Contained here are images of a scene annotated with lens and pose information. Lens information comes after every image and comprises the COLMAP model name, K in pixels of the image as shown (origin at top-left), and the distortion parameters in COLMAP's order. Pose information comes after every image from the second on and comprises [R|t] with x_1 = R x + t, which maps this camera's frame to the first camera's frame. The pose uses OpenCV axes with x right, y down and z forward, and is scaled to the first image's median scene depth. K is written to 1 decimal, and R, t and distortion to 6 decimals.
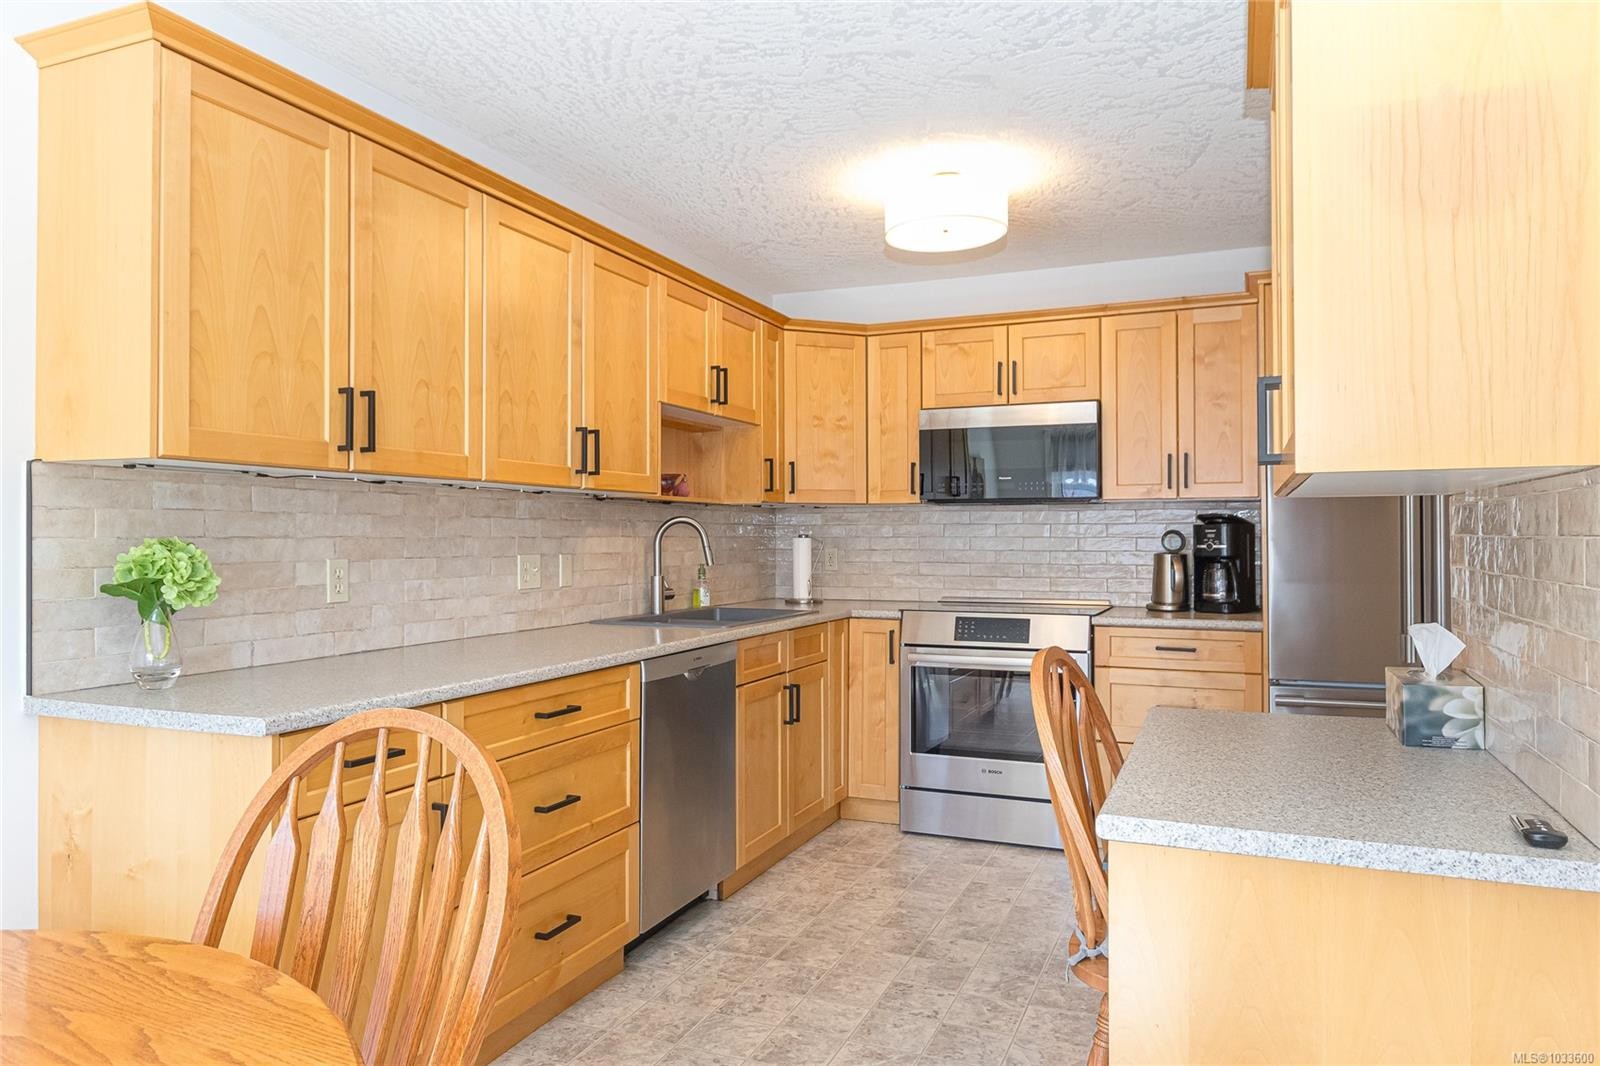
lens RADIAL K [[1064.7, 0, 797.7], [0, 1064.7, 530.1], [0, 0, 1]] dist [-0.008284, -0.000533]
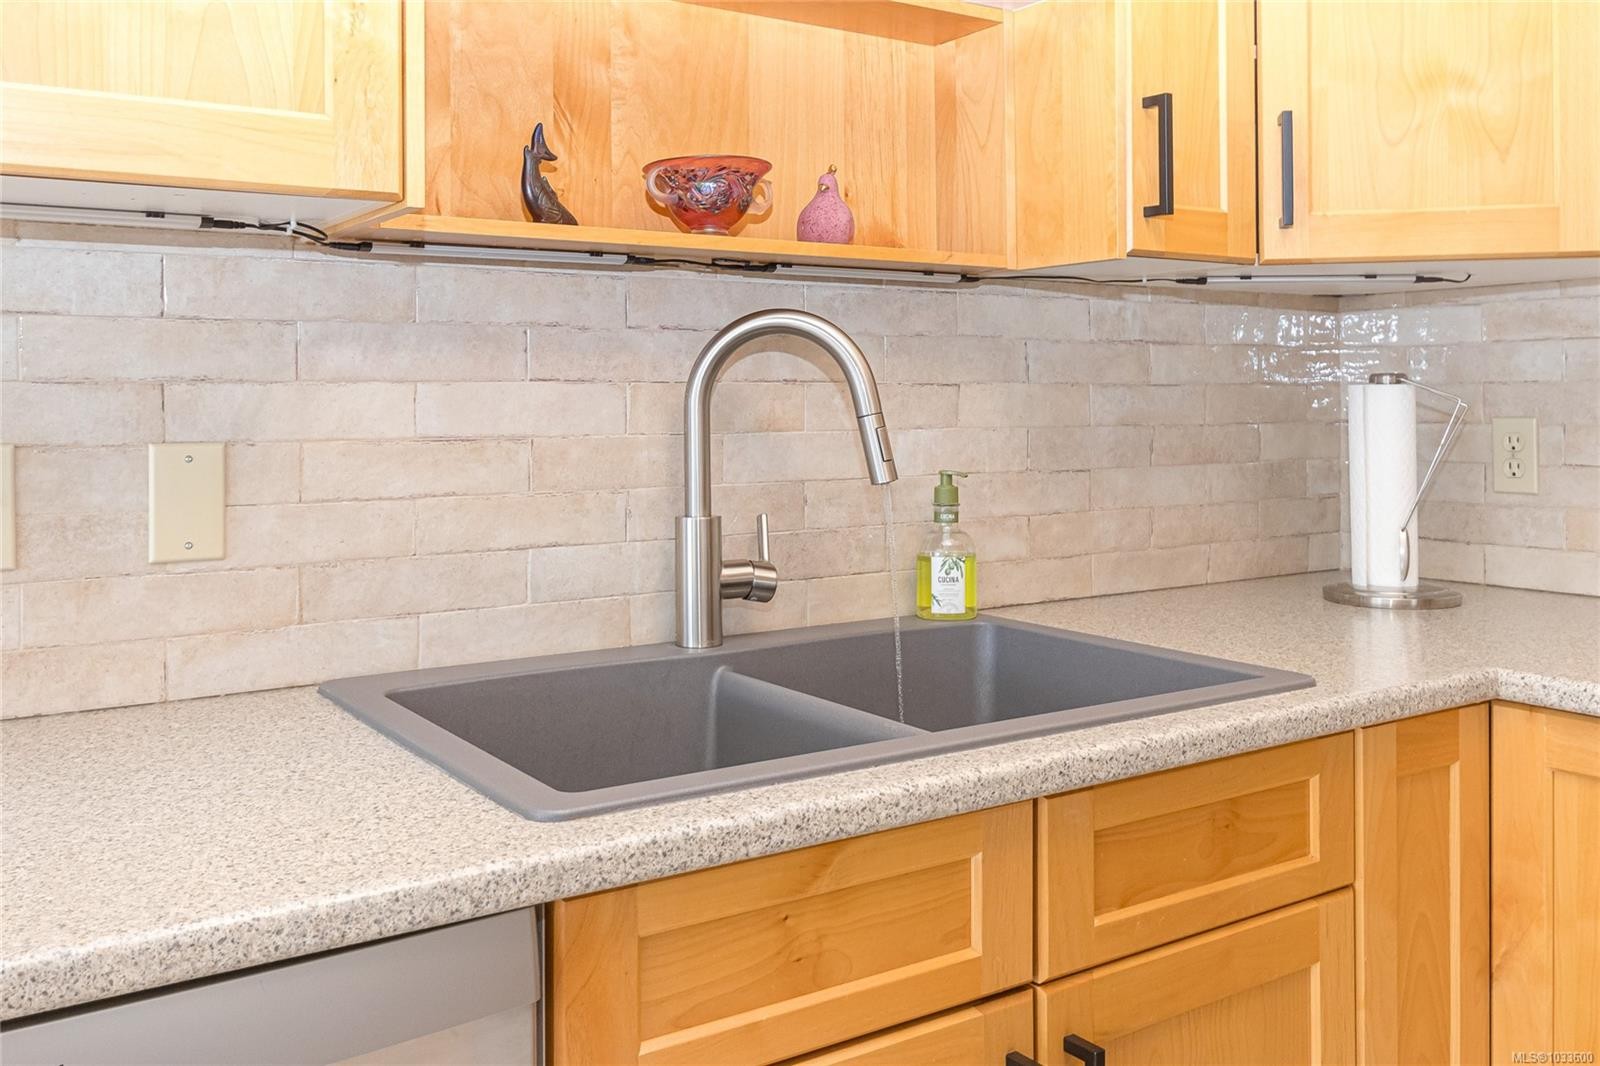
lens RADIAL K [[1434.0, 0, 813.9], [0, 1434.0, 369.4], [0, 0, 1]] dist [-0.022044, 0.007233]
pose [[0.834260, -0.007032, -0.551327, 0.117098], [0.004618, 0.999973, -0.005766, 0.005989], [0.551352, 0.002264, 0.834269, 0.734079]]
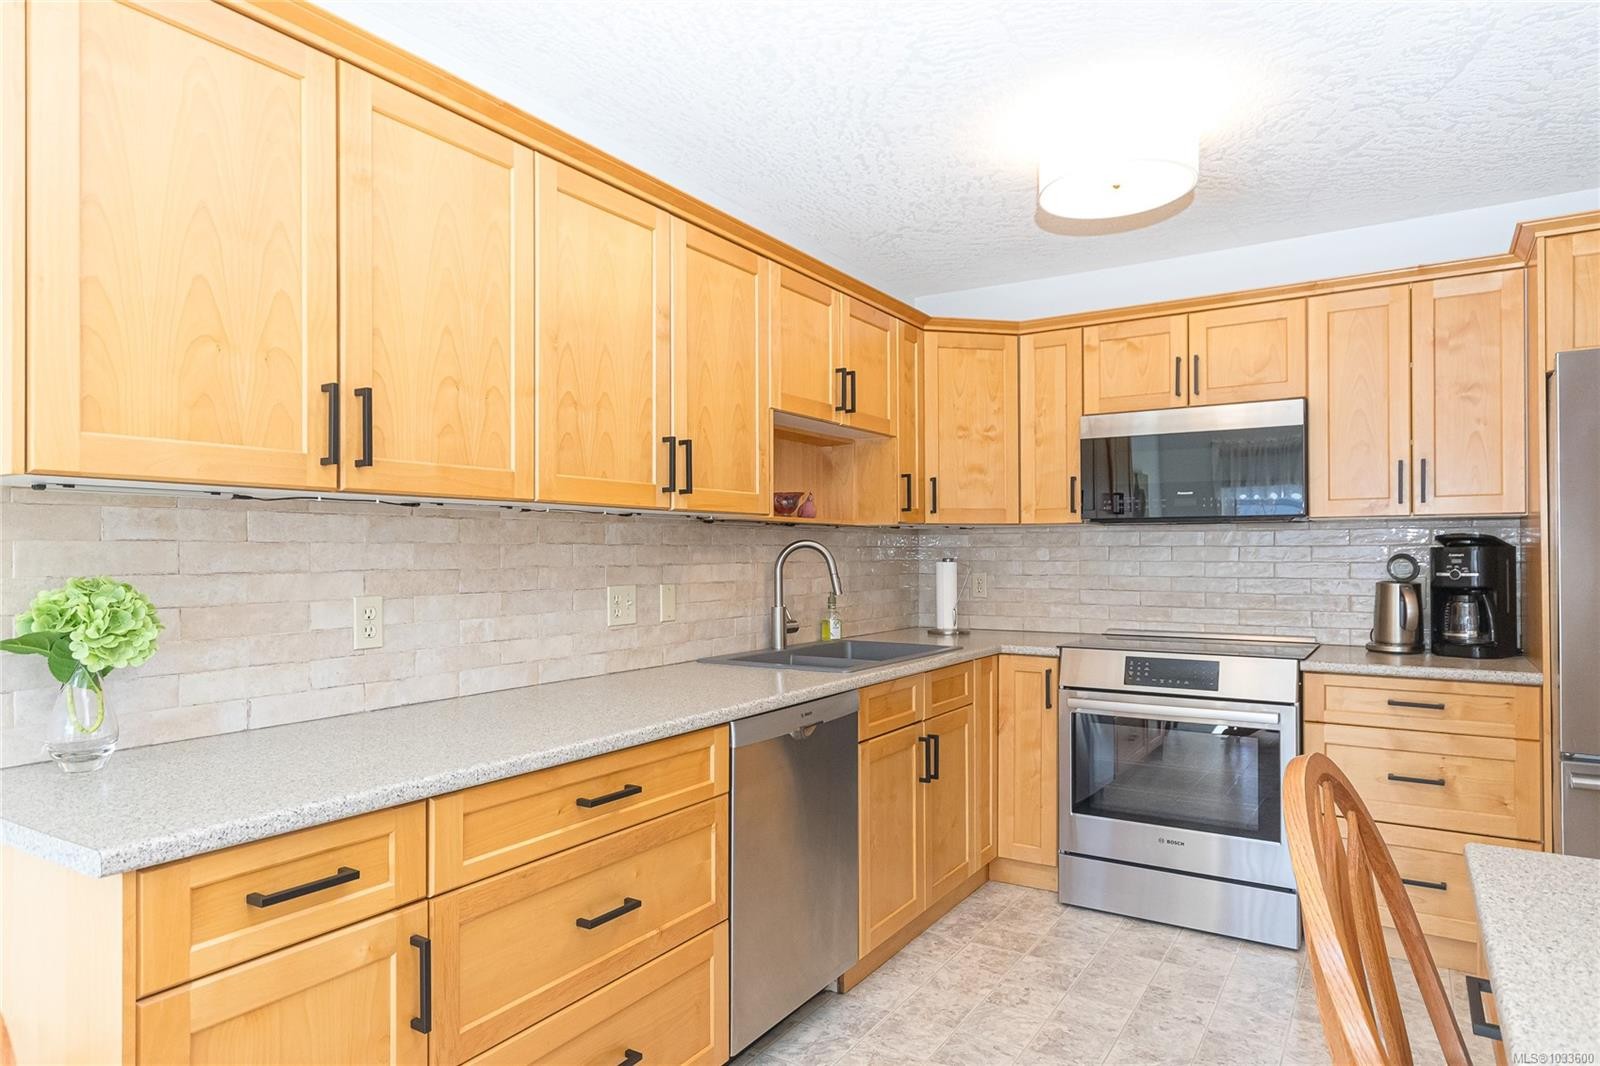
lens RADIAL K [[949.7, 0, 797.4], [0, 949.7, 549.0], [0, 0, 1]] dist [0.000796, 0.001164]
pose [[0.985556, -0.001853, -0.169340, 0.020257], [0.002489, 0.999991, 0.003542, -0.008735], [0.169332, -0.003912, 0.985551, 0.228914]]
